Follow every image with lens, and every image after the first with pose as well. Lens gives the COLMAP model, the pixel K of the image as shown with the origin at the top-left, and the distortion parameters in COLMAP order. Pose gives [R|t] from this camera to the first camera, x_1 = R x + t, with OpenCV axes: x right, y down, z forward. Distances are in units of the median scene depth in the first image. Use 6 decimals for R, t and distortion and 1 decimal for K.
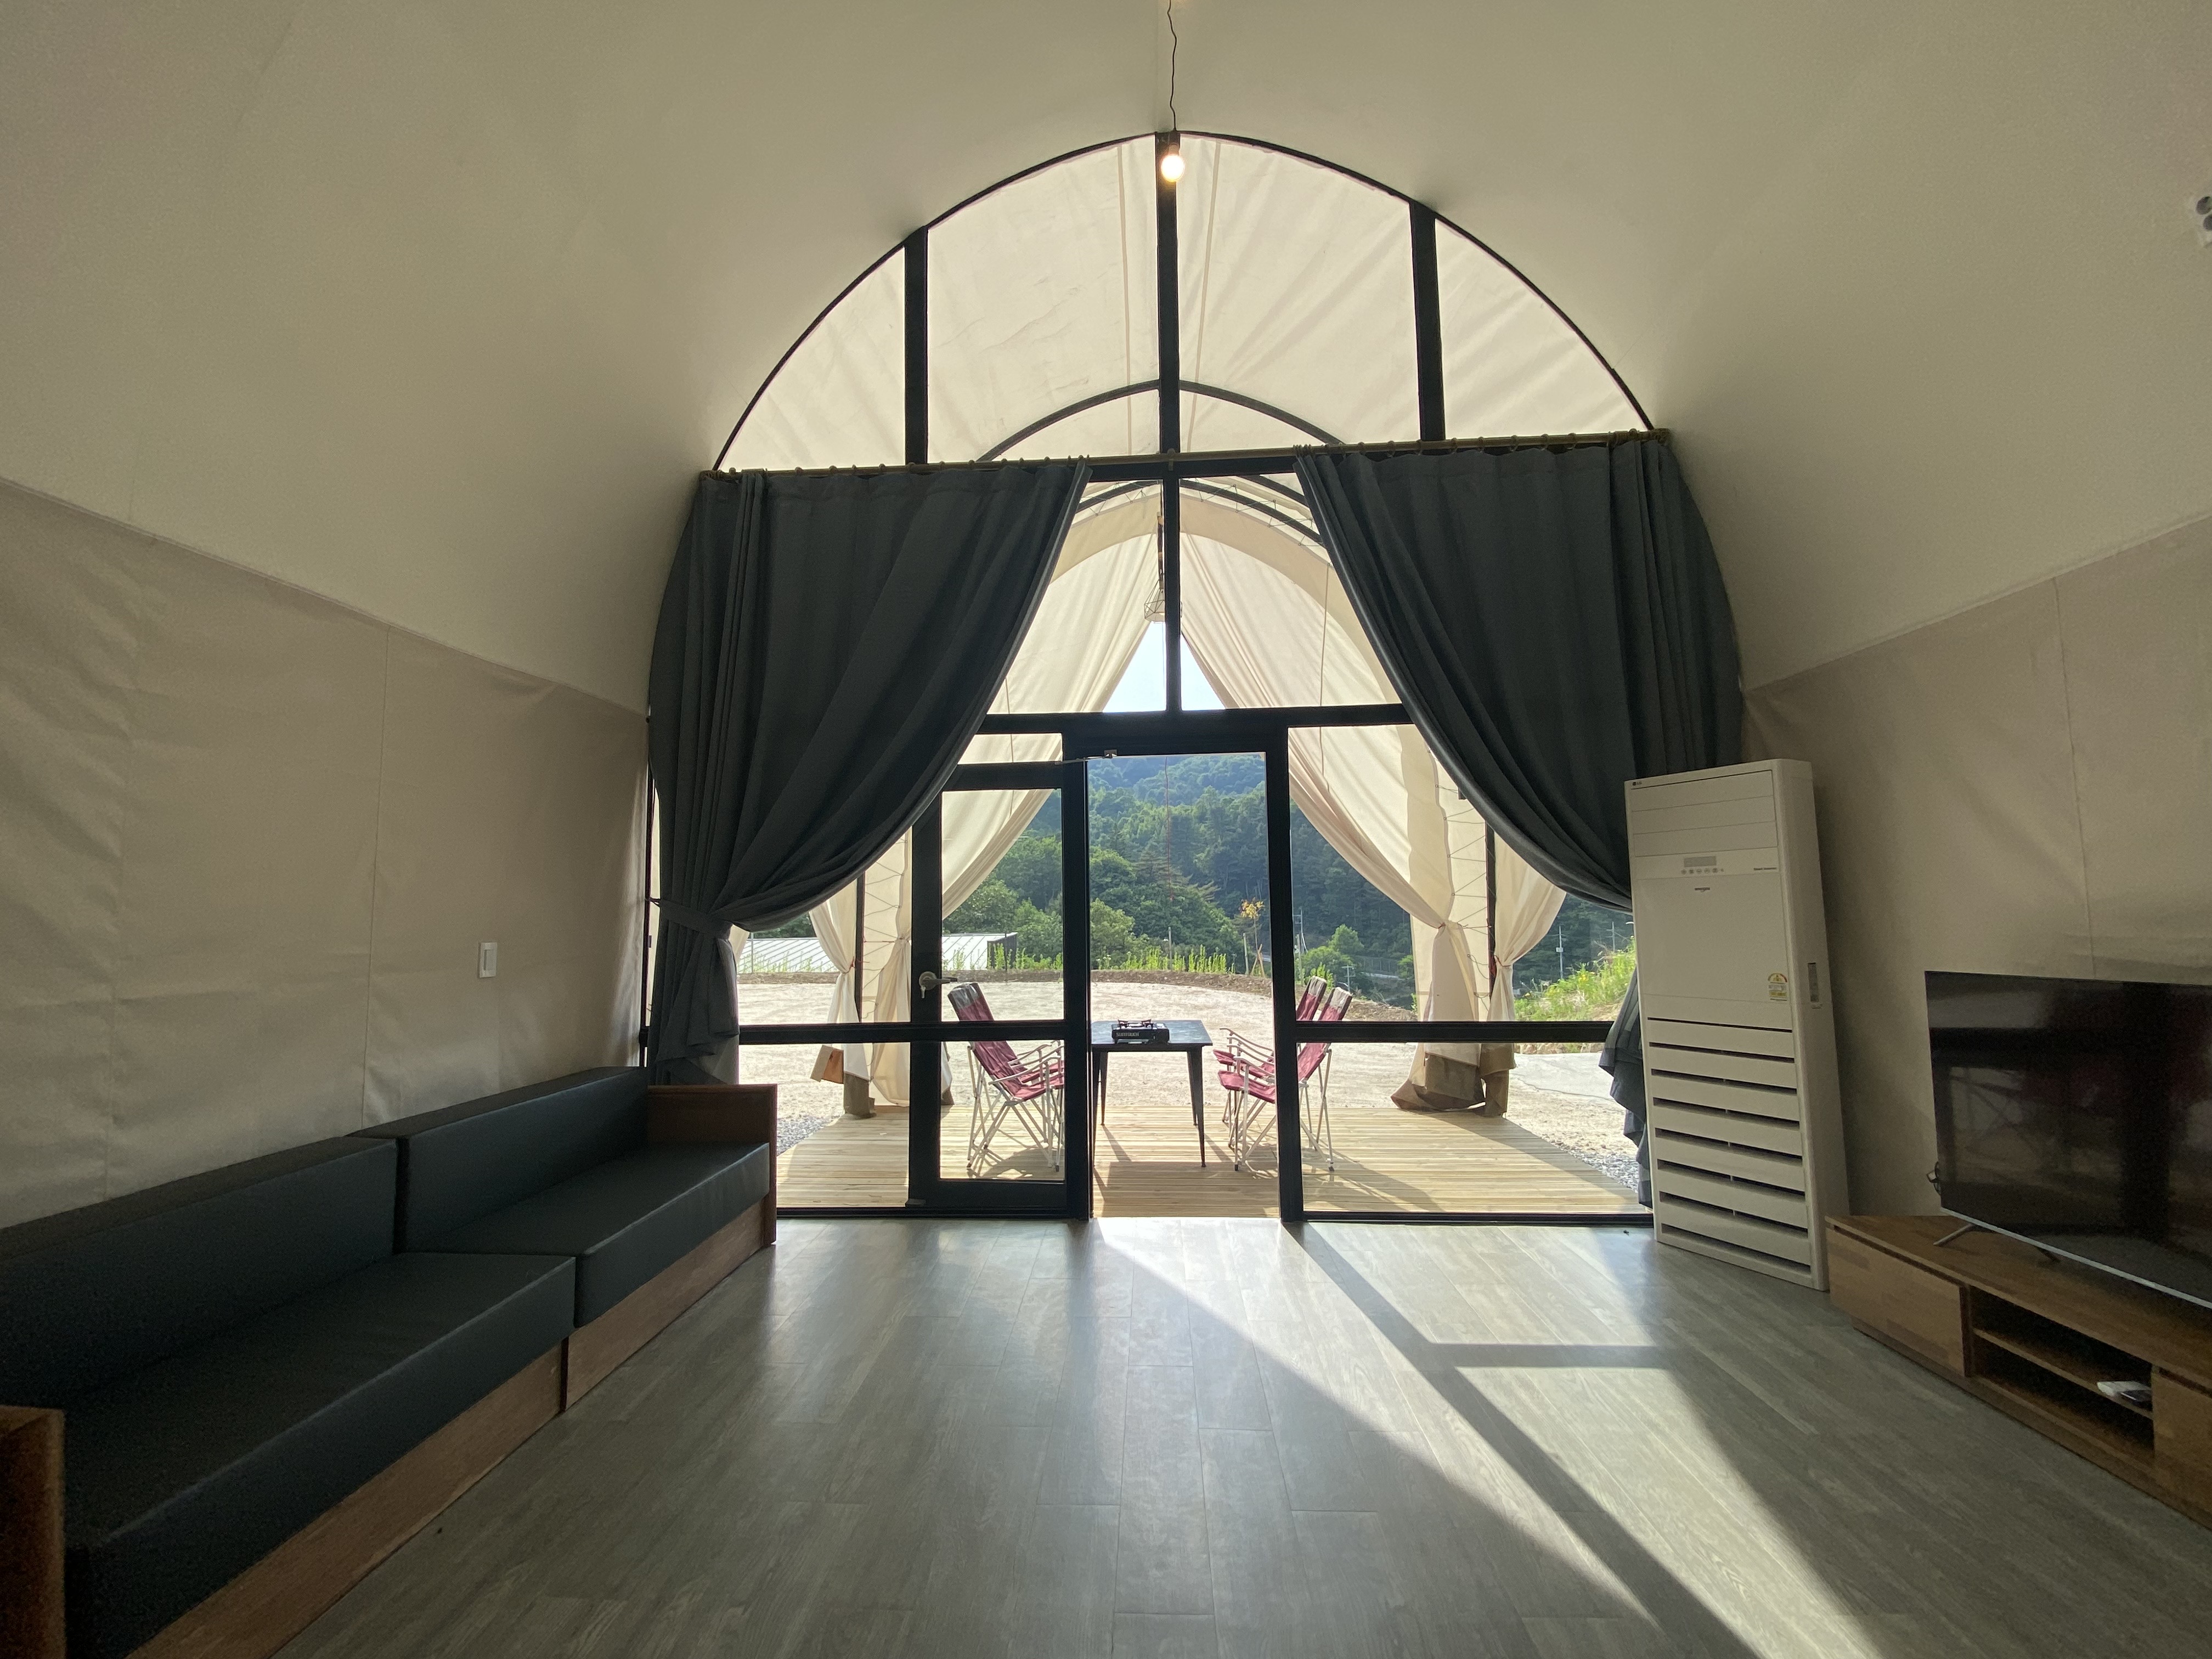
lens RADIAL K [[903.7, 0, 1094.2], [0, 903.7, 828.2], [0, 0, 1]] dist [0.010491, -0.015576]
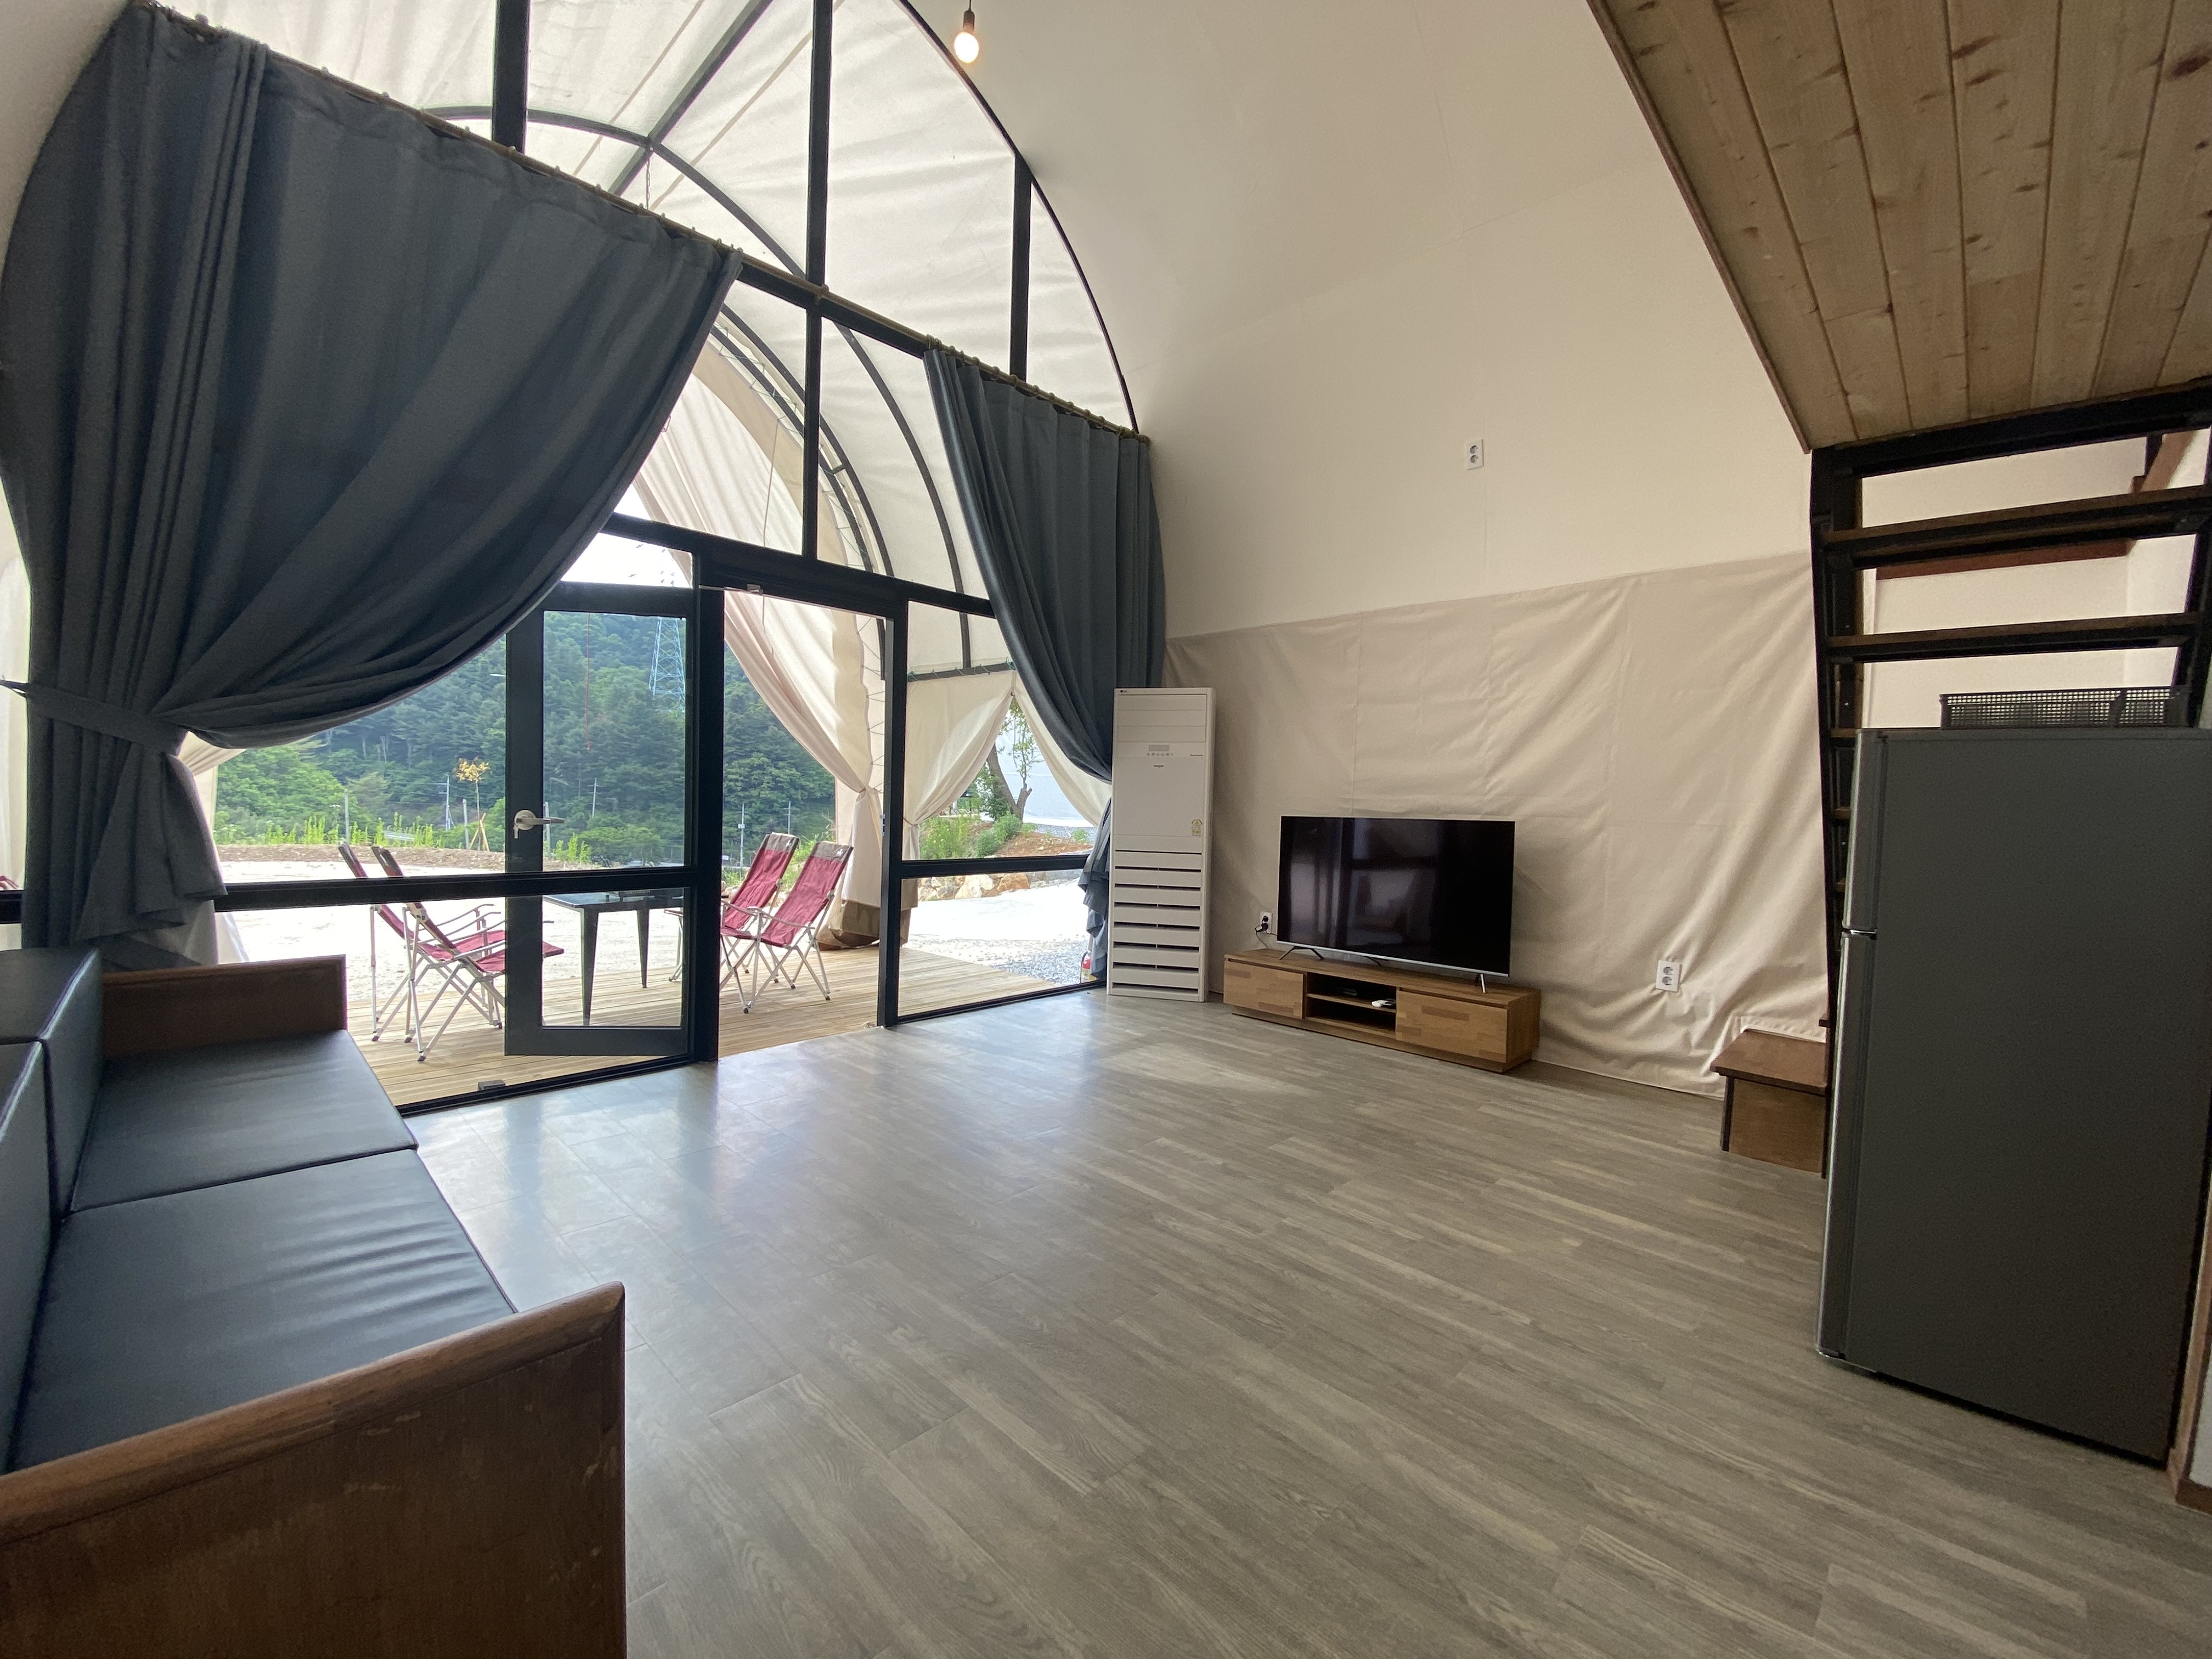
lens RADIAL K [[903.7, 0, 1107.2], [0, 903.7, 835.4], [0, 0, 1]] dist [0.010491, -0.015576]
pose [[0.648987, -0.000090, 0.760799, -0.528414], [-0.108682, 0.989733, 0.092827, 0.050577], [-0.752997, -0.142929, 0.642314, 0.066284]]
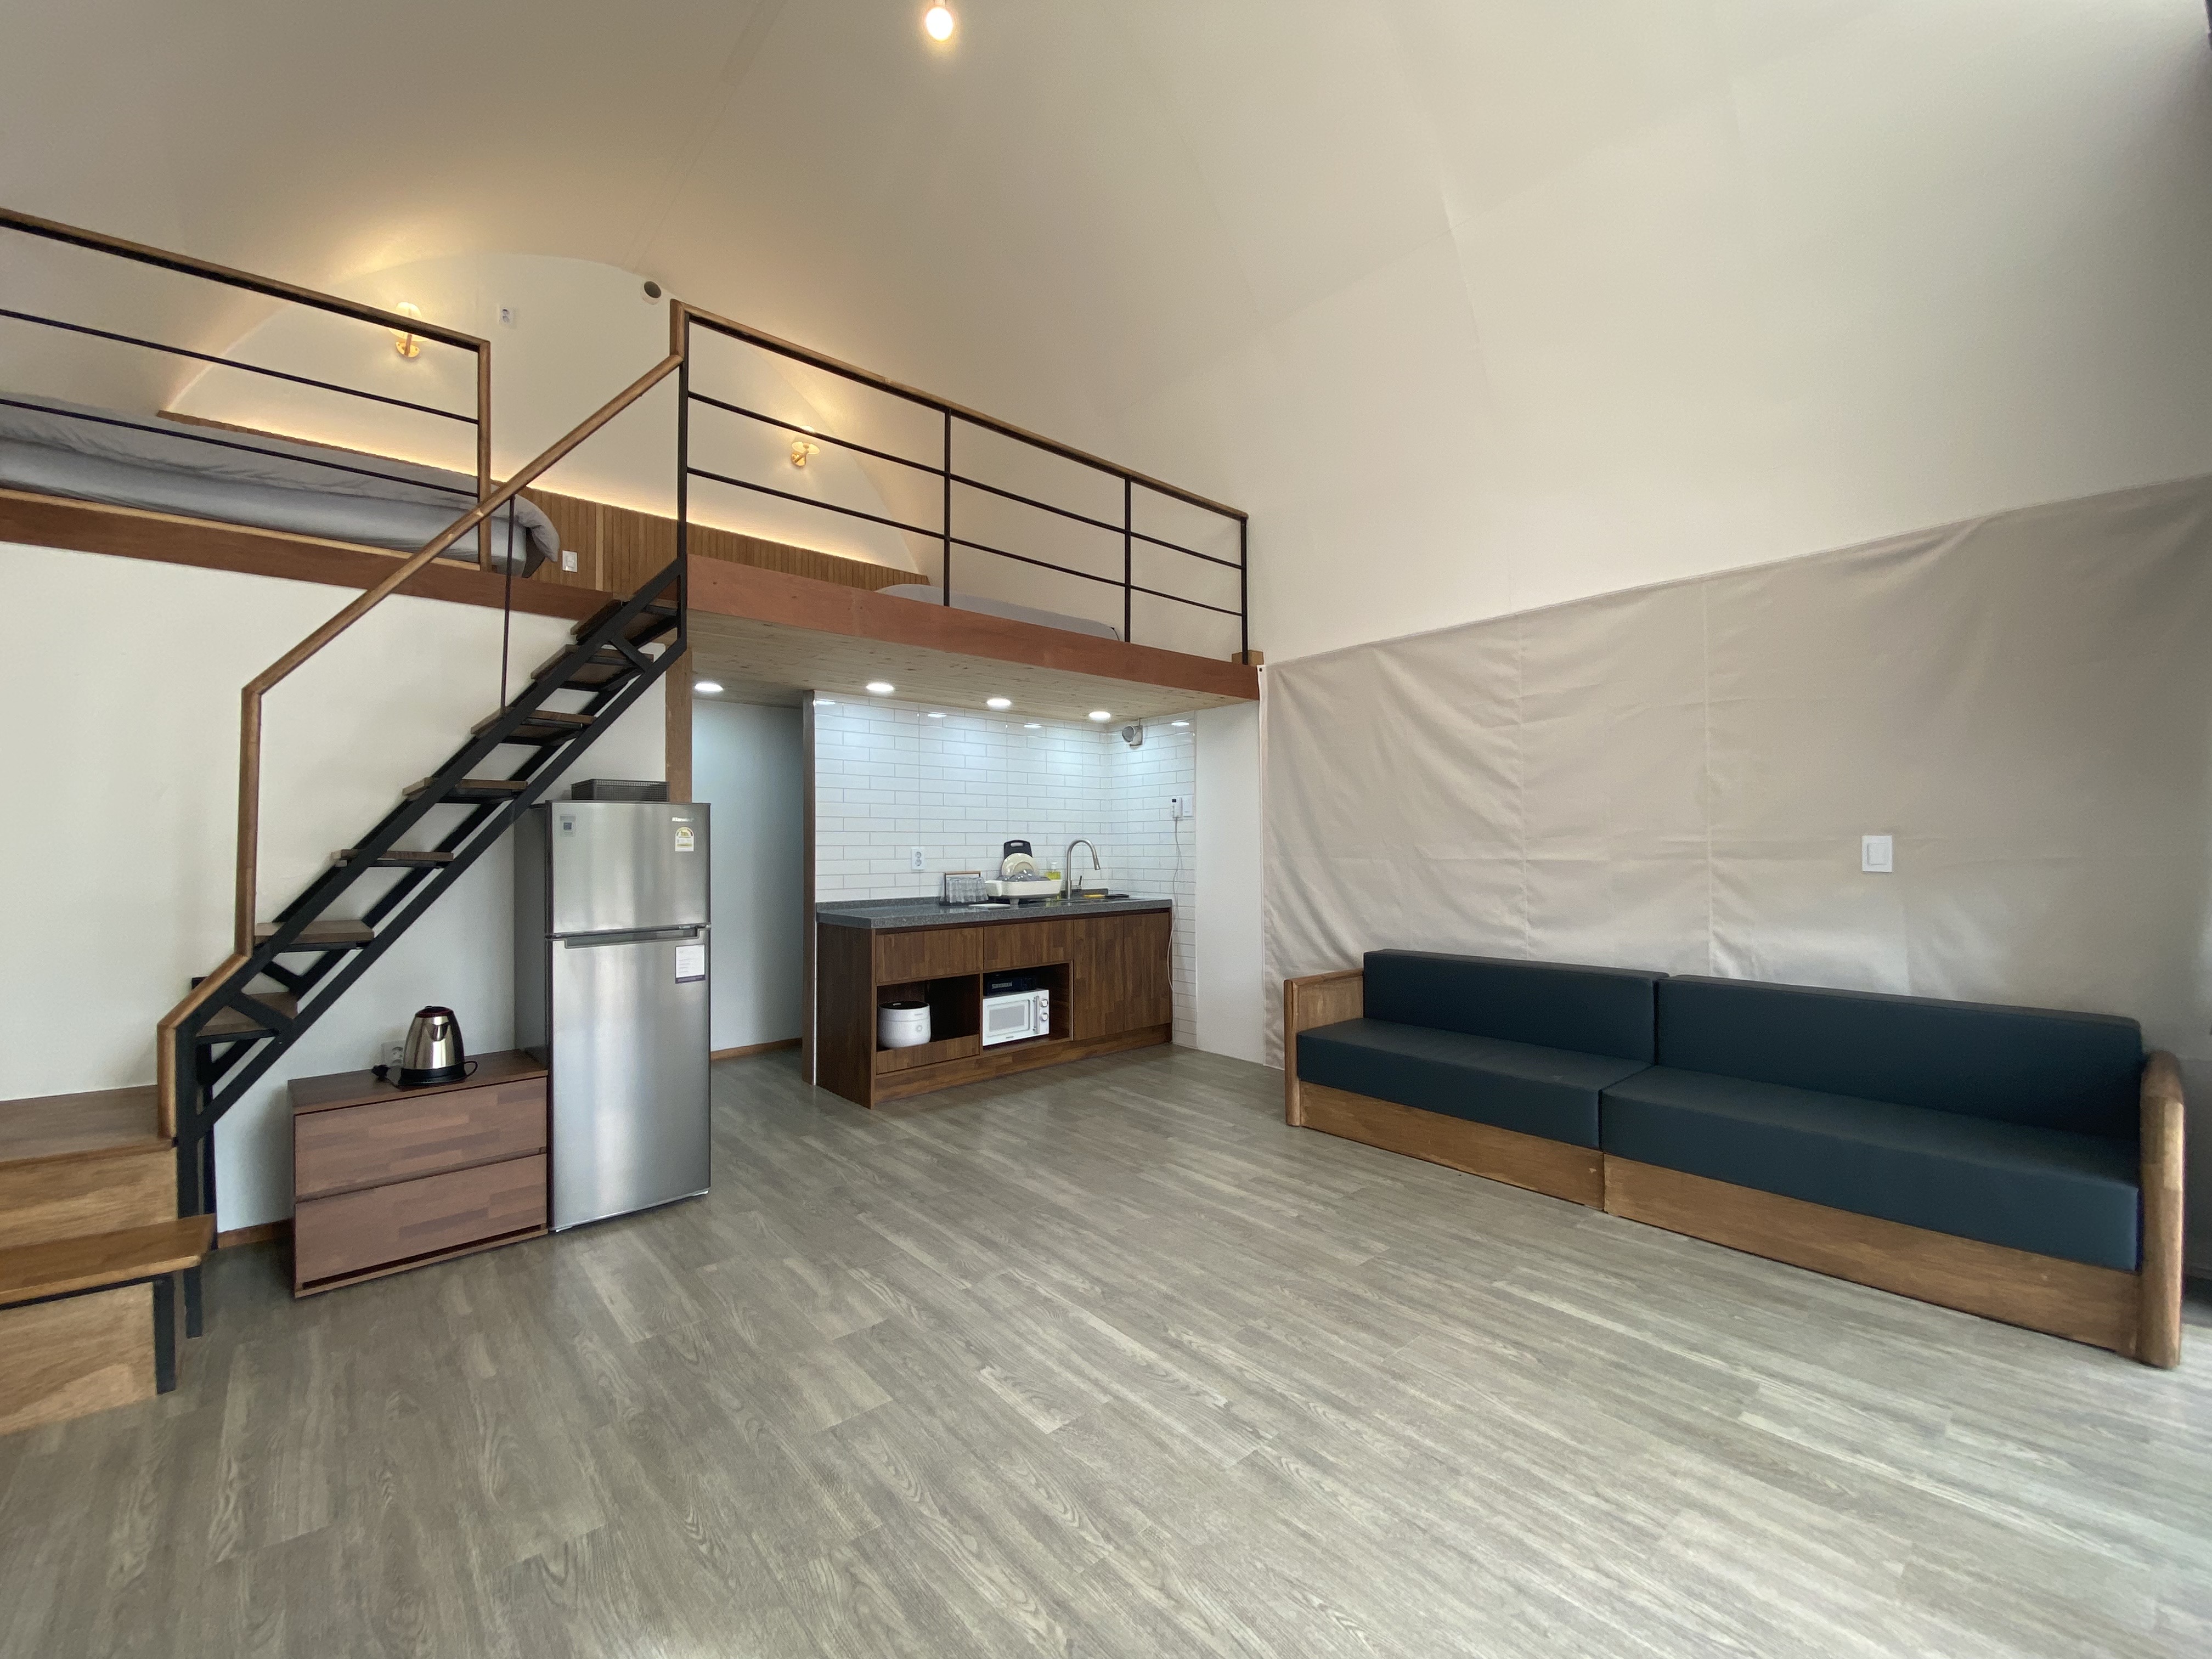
lens RADIAL K [[903.7, 0, 1097.0], [0, 903.7, 833.2], [0, 0, 1]] dist [0.010491, -0.015576]
pose [[-0.716228, 0.007940, -0.697822, 0.517873], [0.077494, 0.994656, -0.068220, 0.109338], [0.693551, -0.102938, -0.713015, 0.978580]]
